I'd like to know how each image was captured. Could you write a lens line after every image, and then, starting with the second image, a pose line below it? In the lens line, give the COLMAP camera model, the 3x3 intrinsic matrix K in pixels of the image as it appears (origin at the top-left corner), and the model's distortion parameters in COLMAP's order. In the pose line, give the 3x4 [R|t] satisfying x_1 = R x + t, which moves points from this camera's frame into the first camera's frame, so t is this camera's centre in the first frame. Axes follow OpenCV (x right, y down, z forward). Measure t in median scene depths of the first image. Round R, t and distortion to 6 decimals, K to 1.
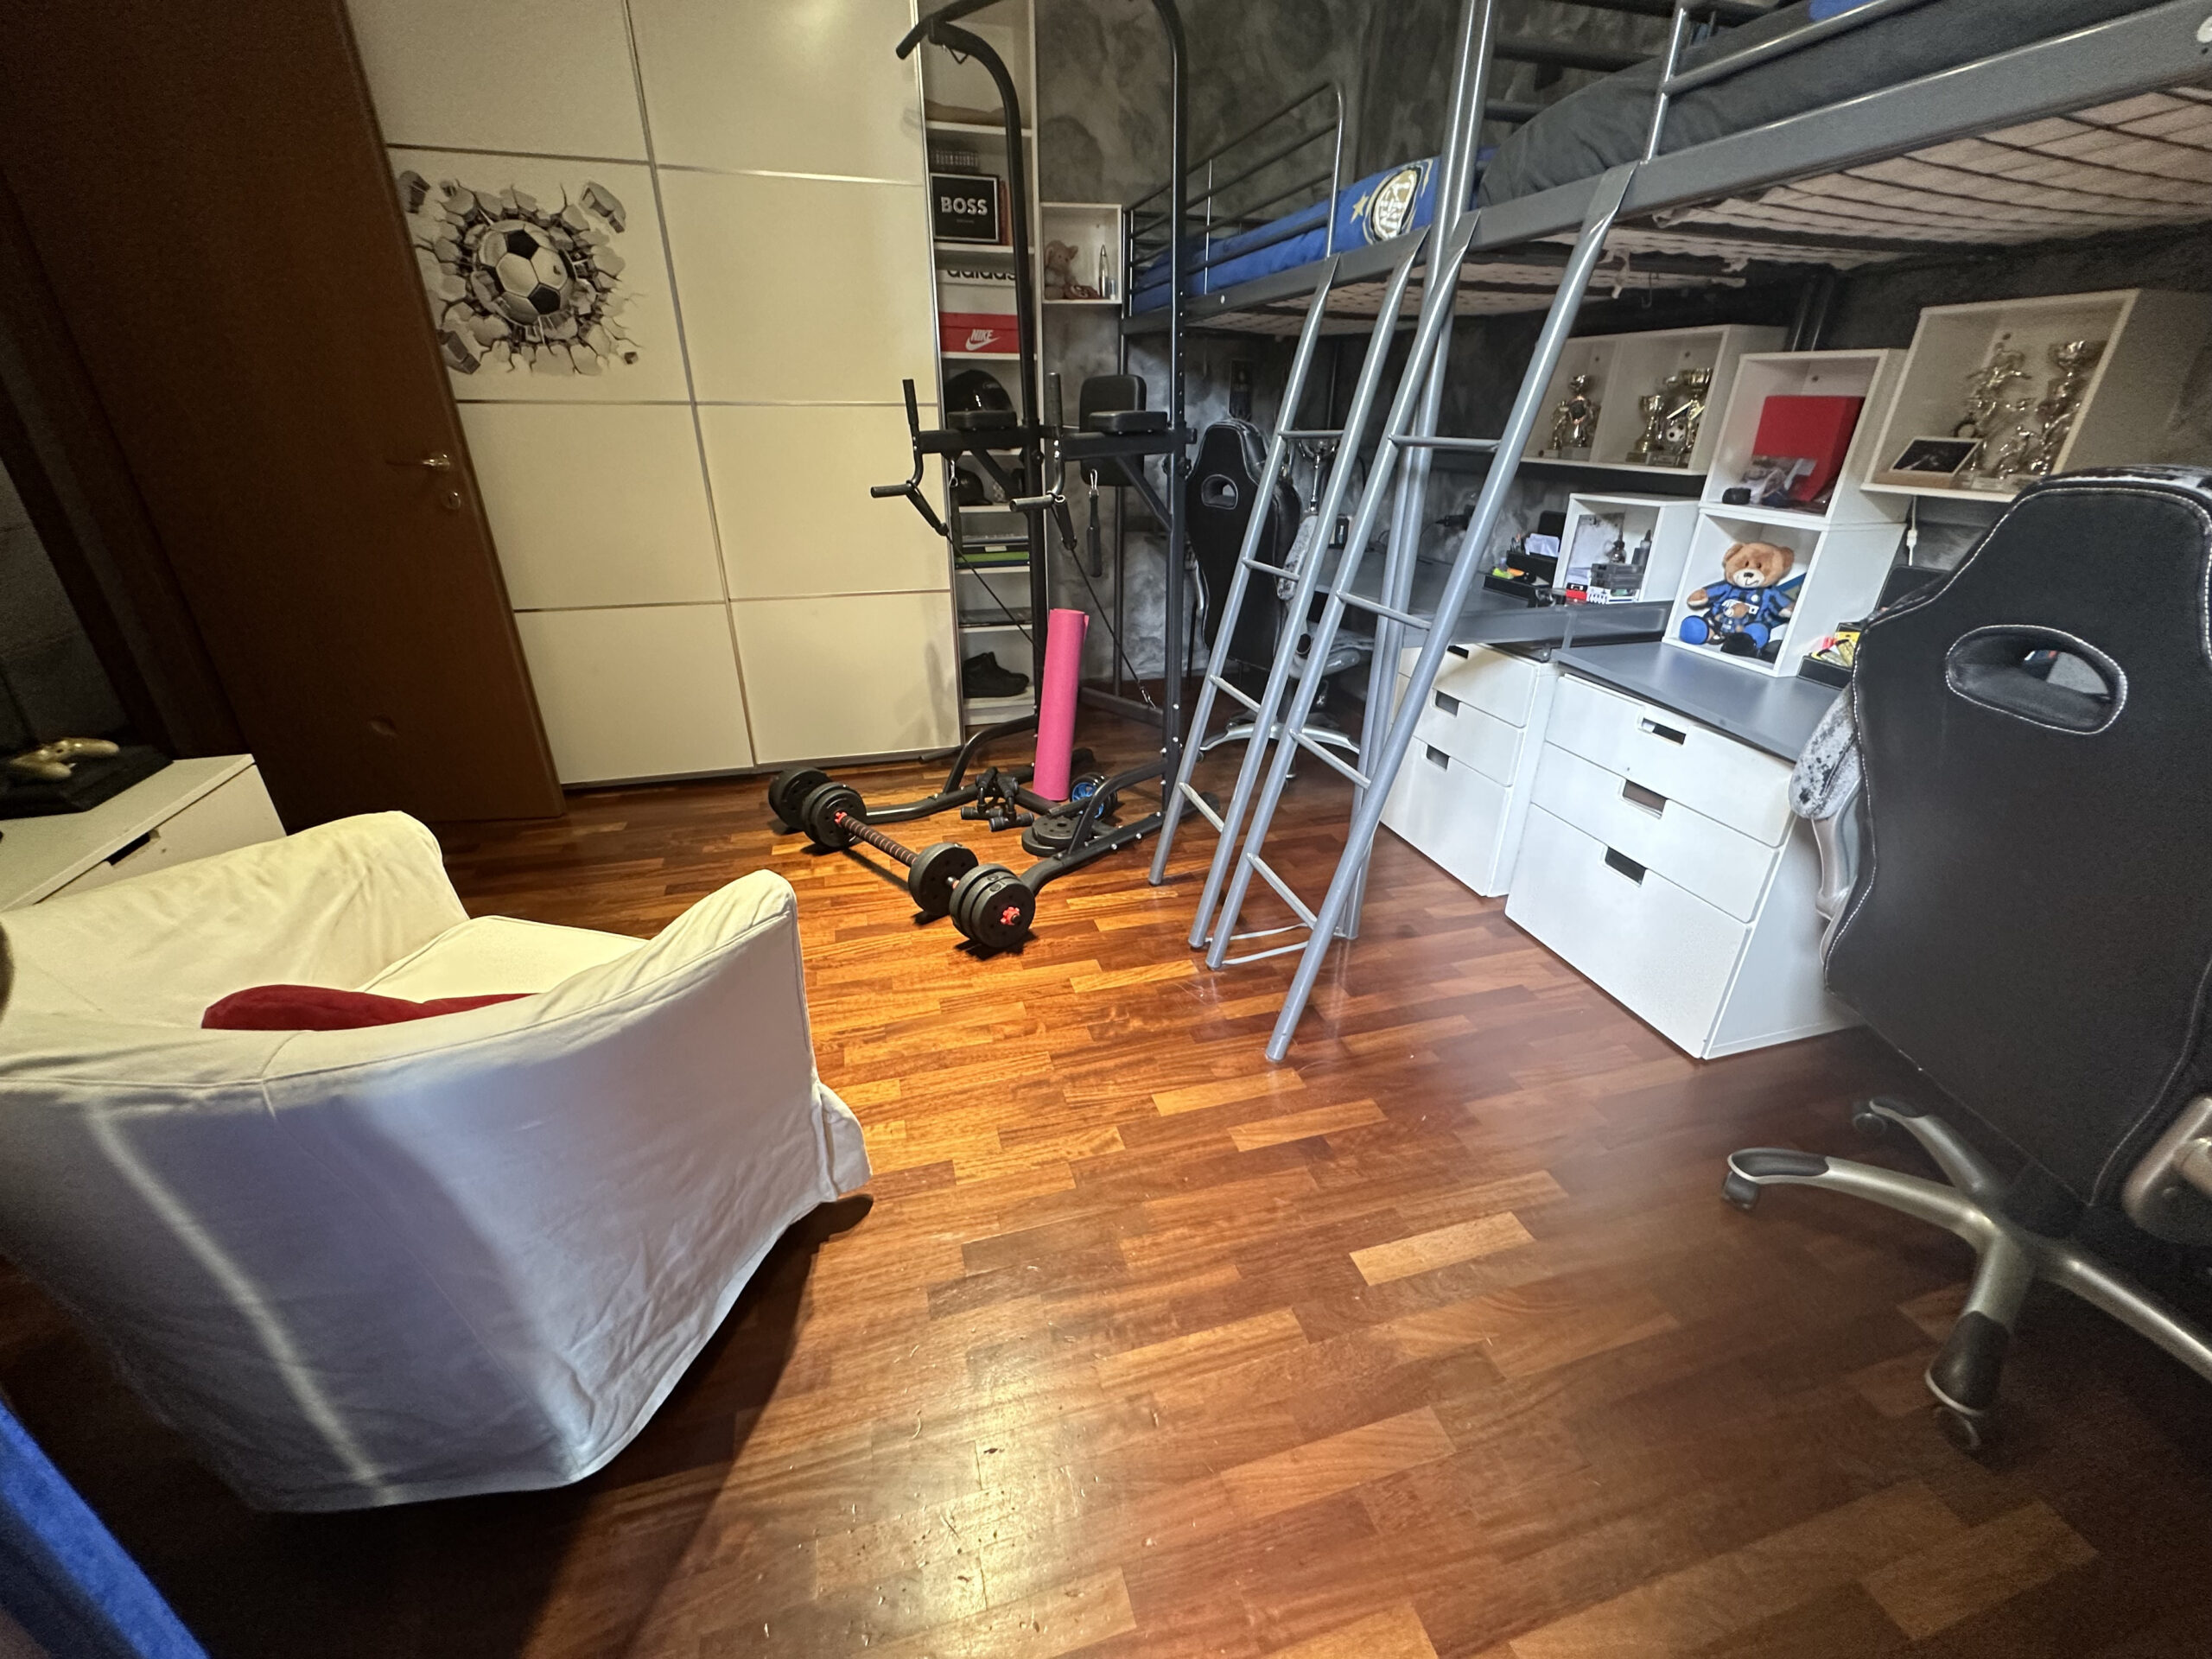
lens RADIAL K [[889.3, 0, 1104.8], [0, 889.3, 828.2], [0, 0, 1]] dist [-0.006795, 0.001544]
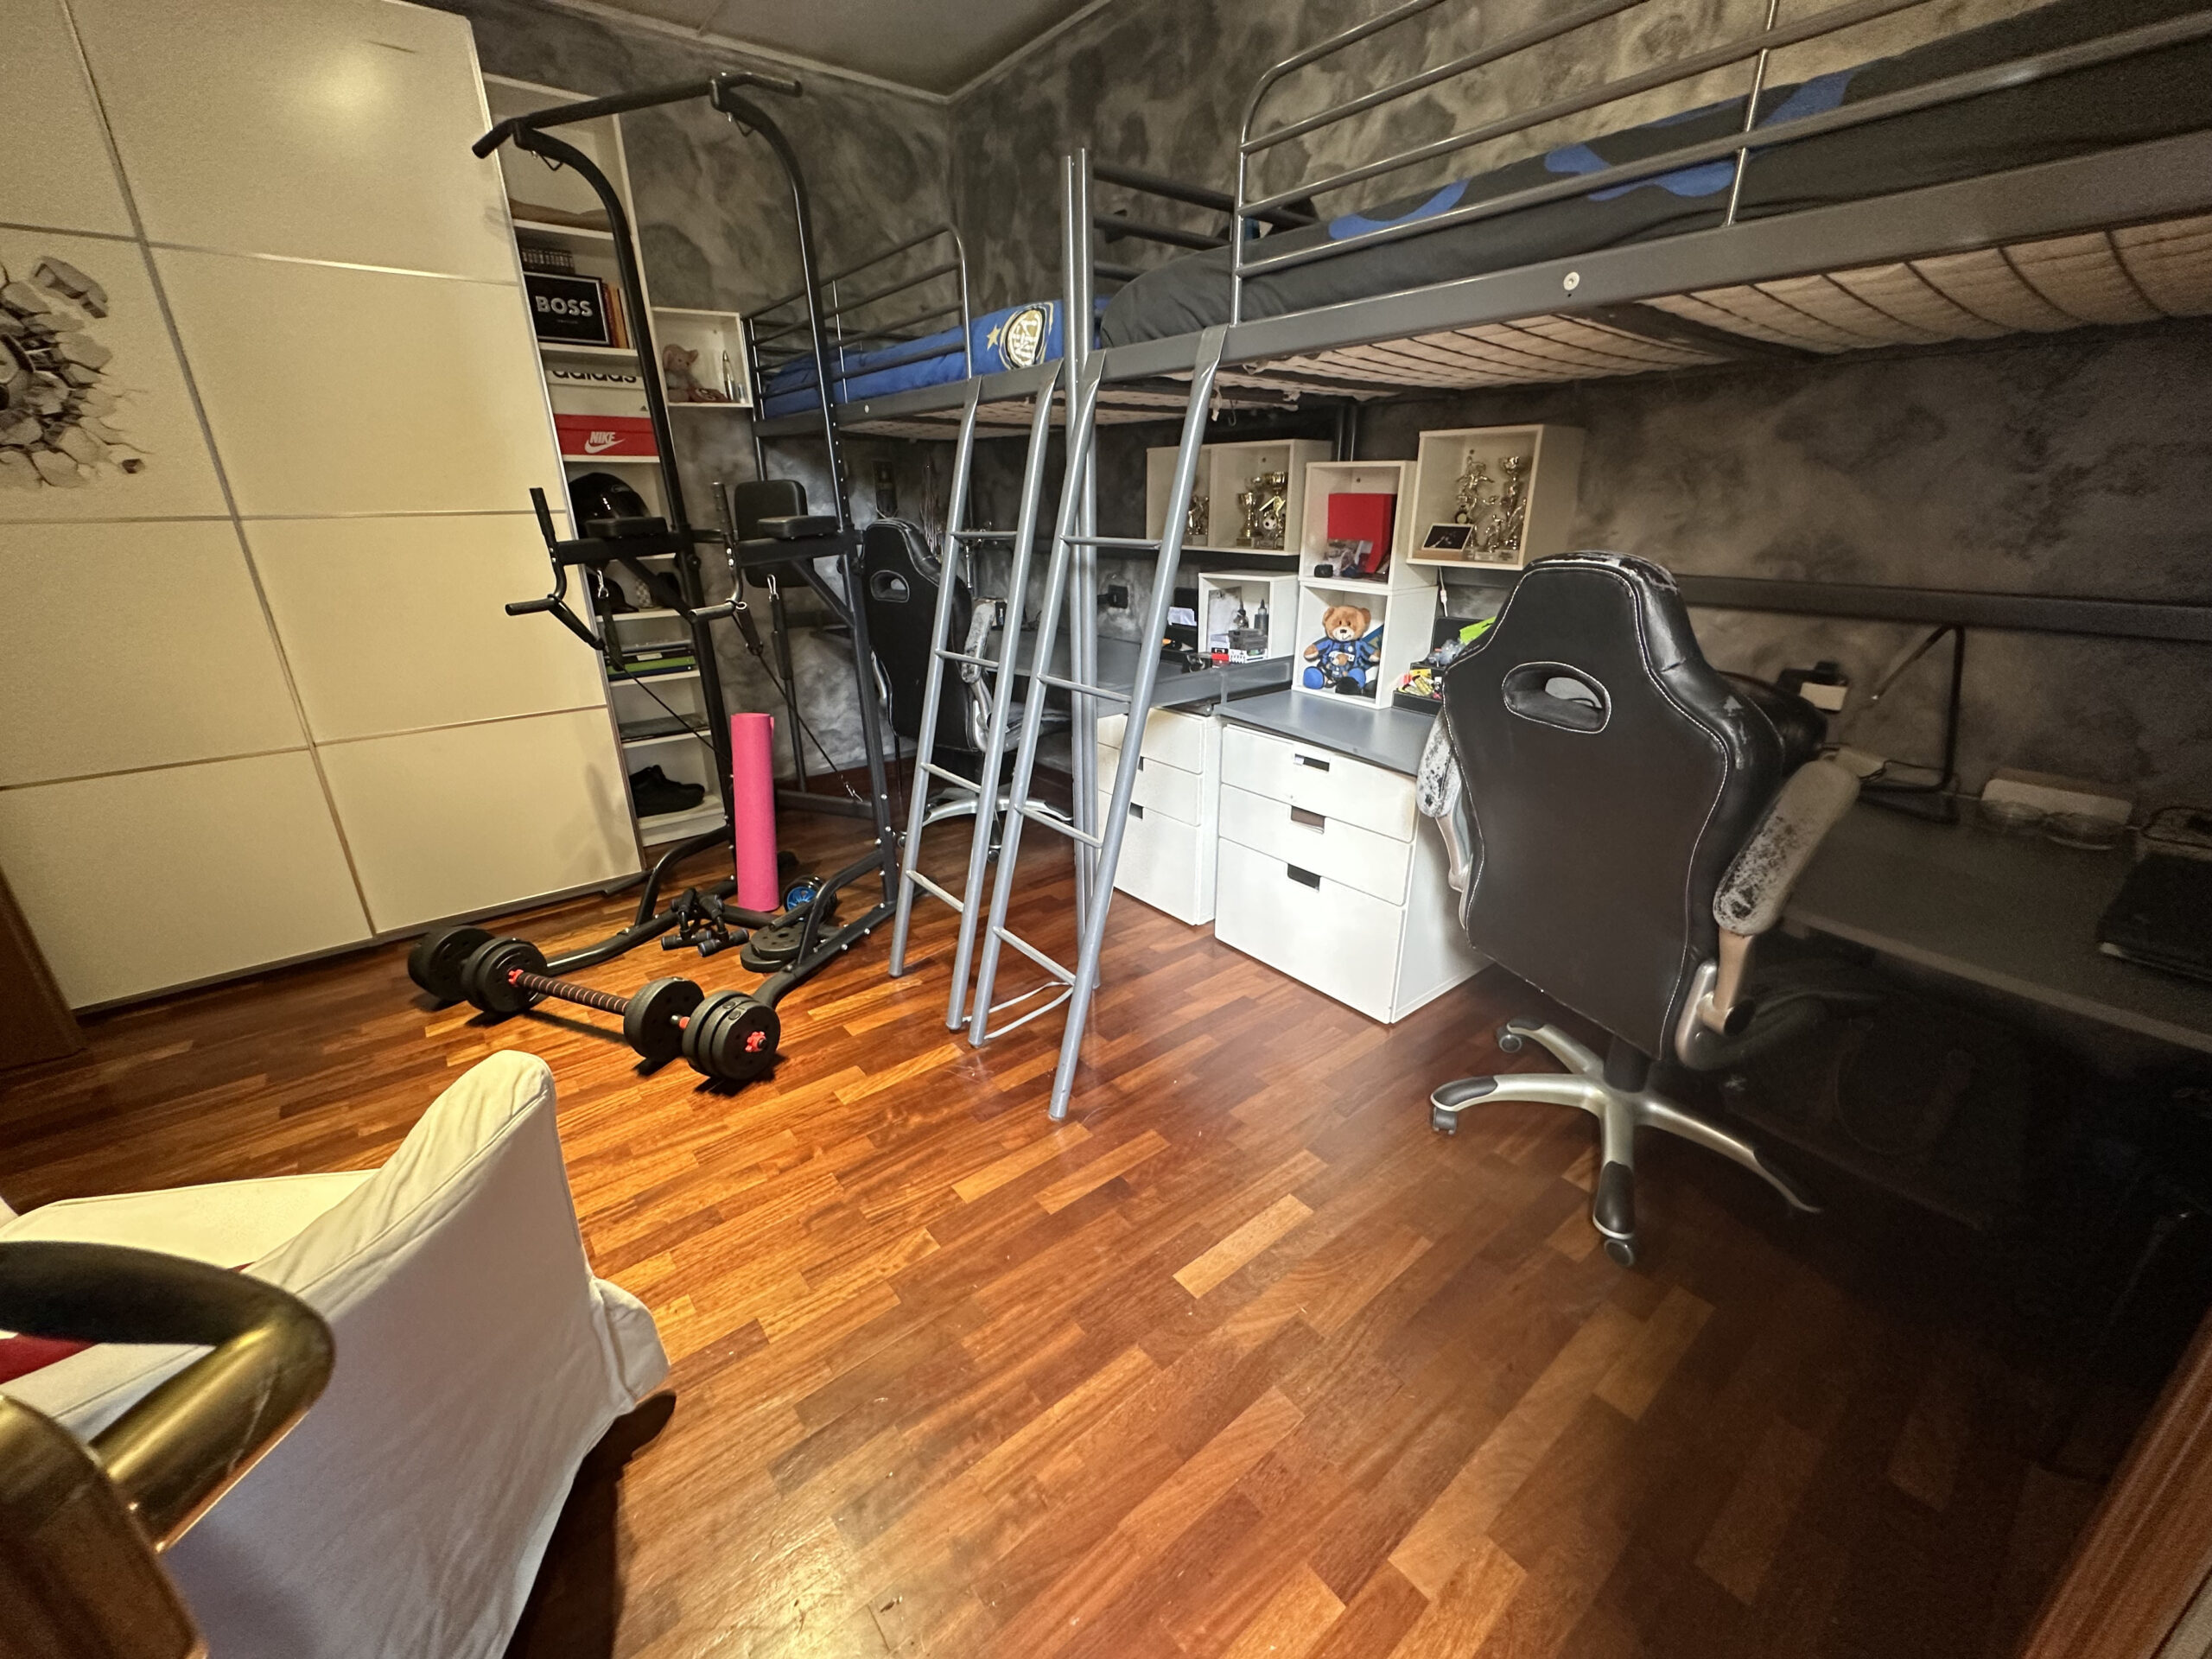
lens RADIAL K [[889.3, 0, 1104.8], [0, 889.3, 828.2], [0, 0, 1]] dist [-0.006795, 0.001544]
pose [[0.921672, -0.150892, 0.357425, -0.060812], [0.179295, 0.982648, -0.047499, -0.010713], [-0.344056, 0.107863, 0.932733, -0.020707]]
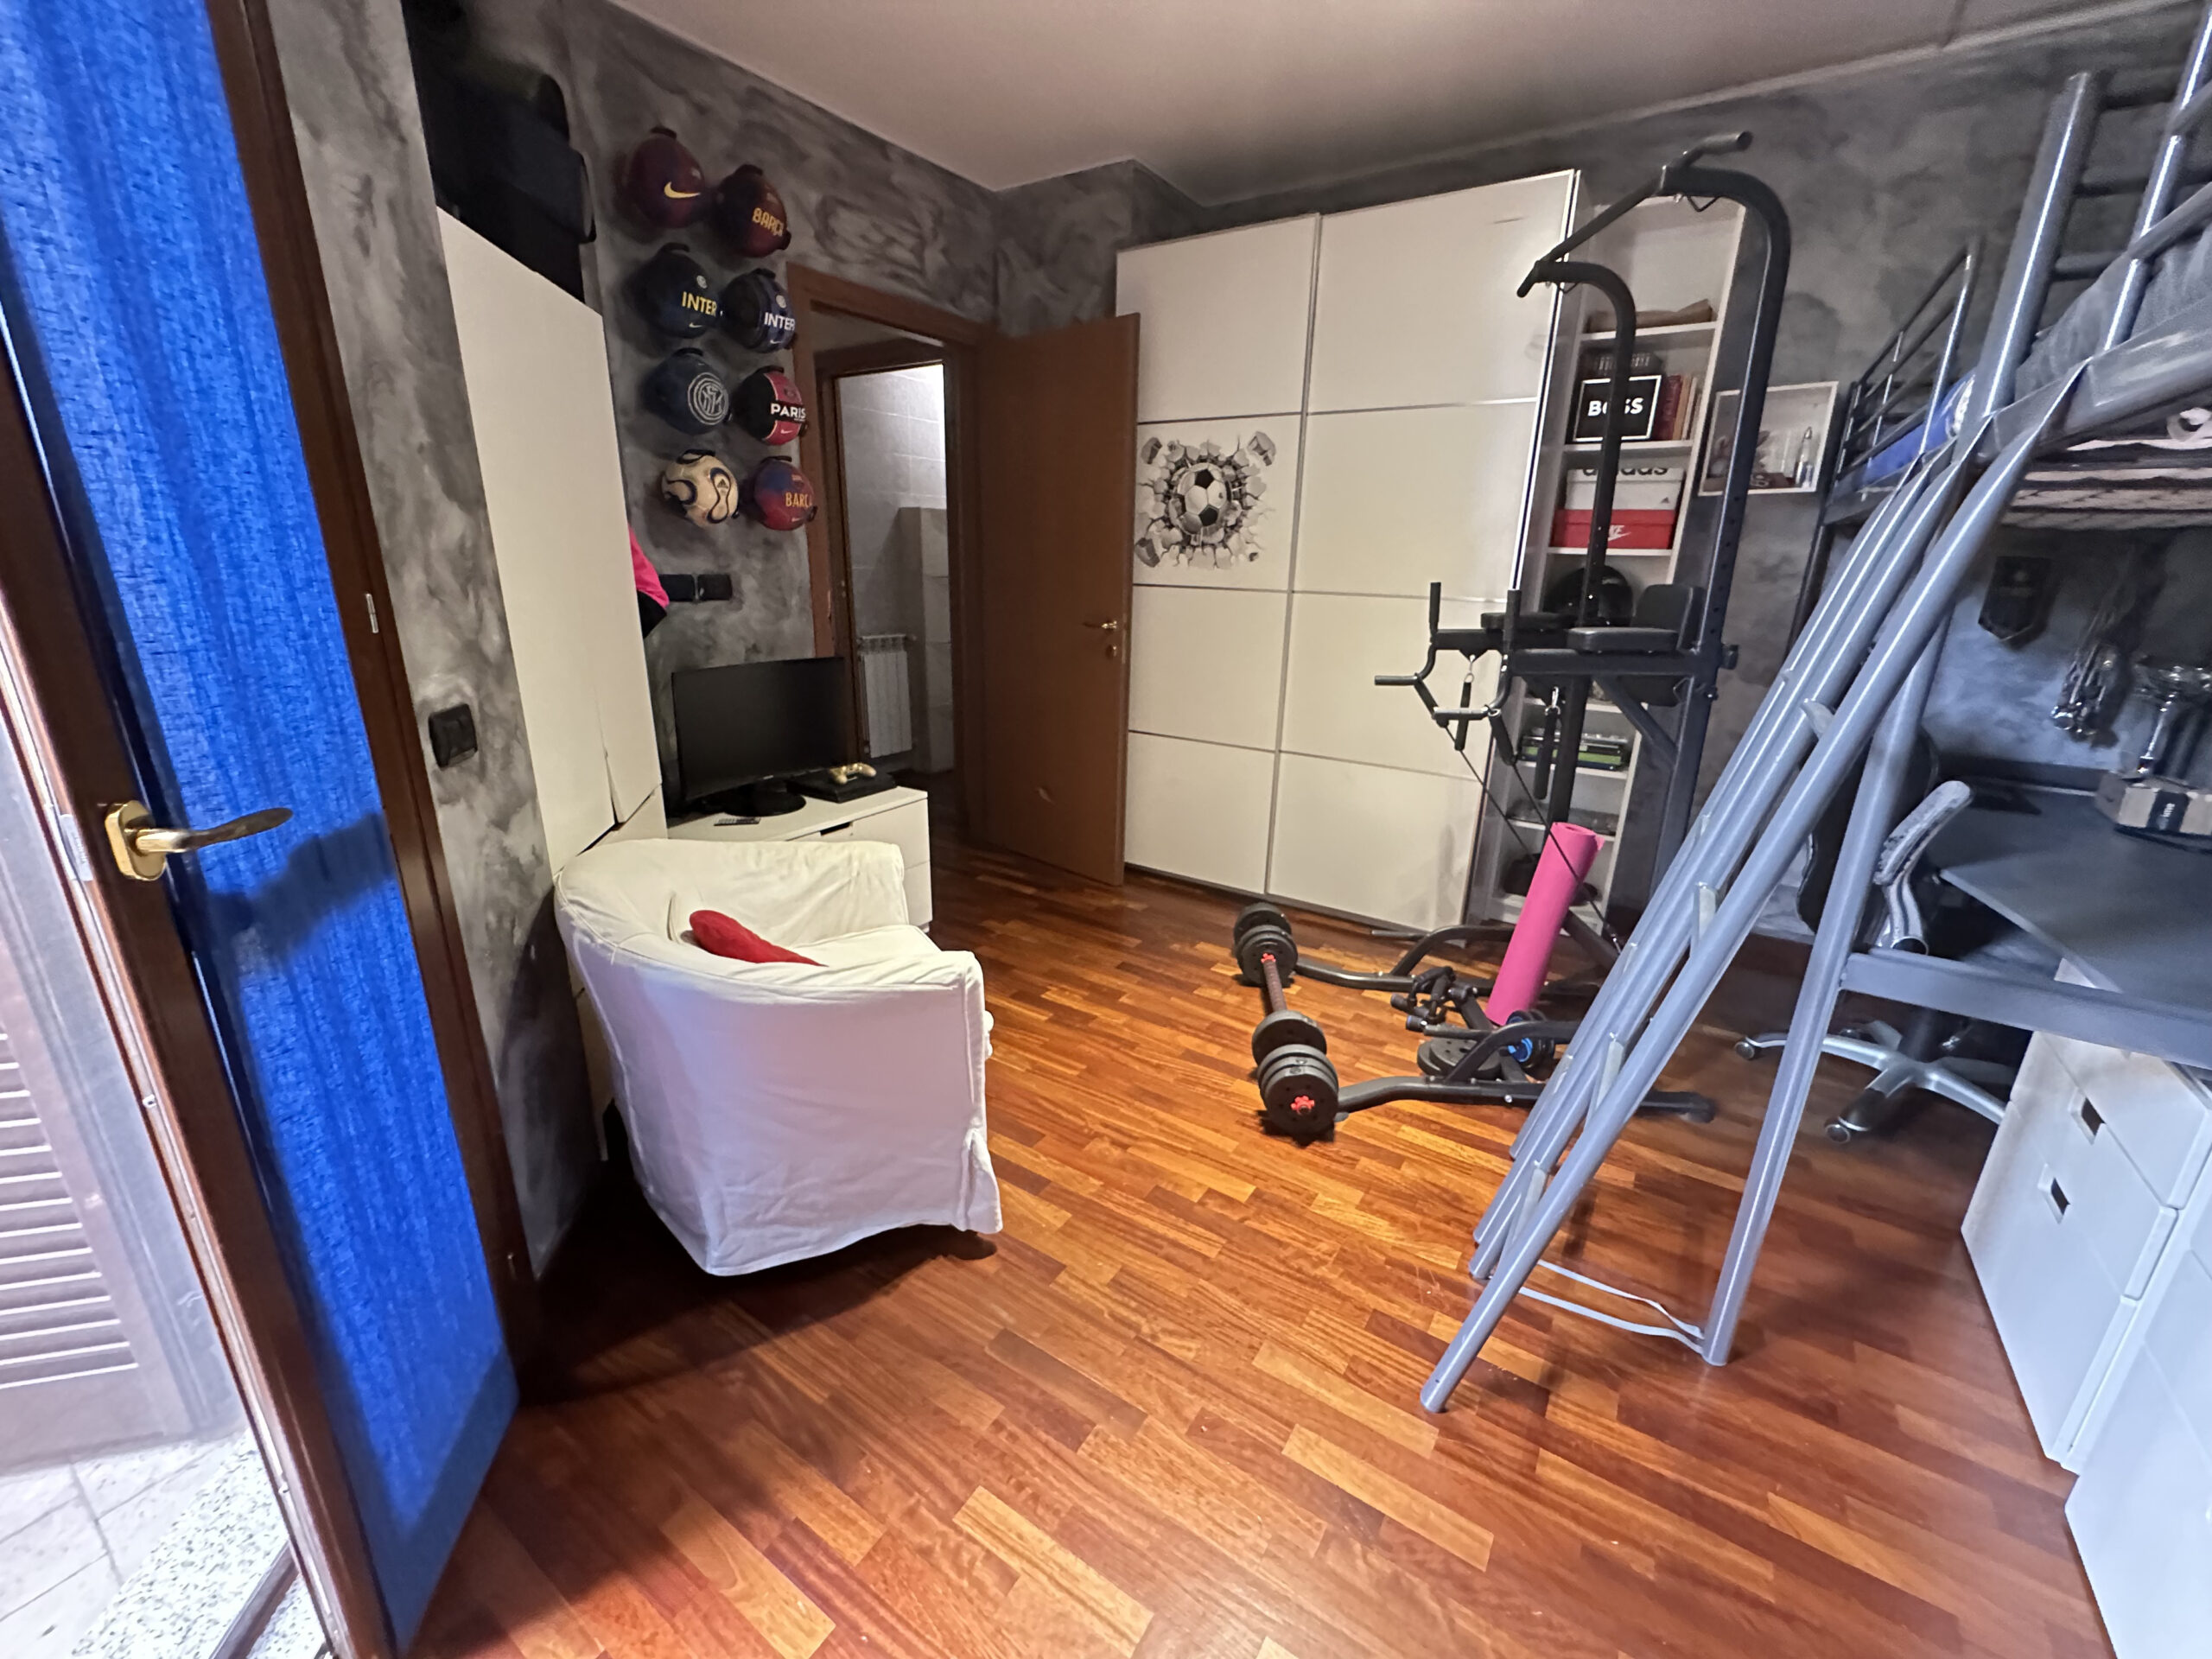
lens RADIAL K [[889.3, 0, 1104.8], [0, 889.3, 828.2], [0, 0, 1]] dist [-0.006795, 0.001544]
pose [[0.650746, 0.232605, -0.722790, 0.352016], [-0.338399, 0.941001, -0.001840, -0.102216], [0.679718, 0.245788, 0.691066, 0.087536]]
